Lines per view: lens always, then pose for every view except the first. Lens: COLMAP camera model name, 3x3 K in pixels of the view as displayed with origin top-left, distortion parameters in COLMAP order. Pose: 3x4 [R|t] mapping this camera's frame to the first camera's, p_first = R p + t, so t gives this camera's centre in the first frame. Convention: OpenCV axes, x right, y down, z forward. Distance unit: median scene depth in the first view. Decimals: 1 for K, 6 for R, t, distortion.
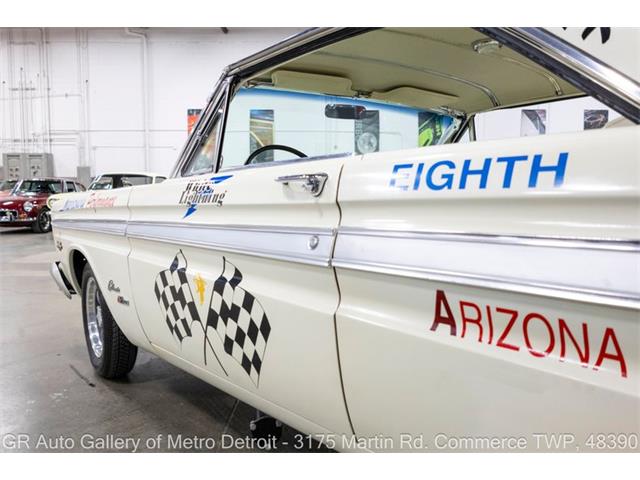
lens RADIAL K [[535.0, 0, 321.7], [0, 535.0, 241.6], [0, 0, 1]] dist [-0.001299, -0.070308]
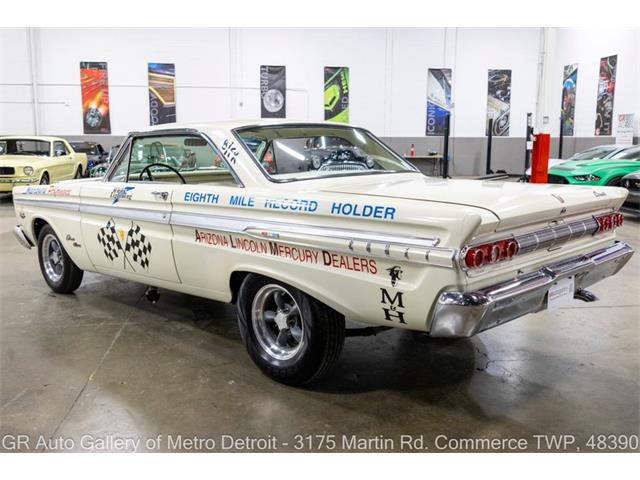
lens RADIAL K [[535.0, 0, 321.9], [0, 535.0, 238.6], [0, 0, 1]] dist [-0.001299, -0.070308]
pose [[0.985243, -0.026588, 0.169084, 0.233407], [0.014521, 0.997284, 0.072209, -0.050484], [-0.170544, -0.068688, 0.982953, -1.407776]]
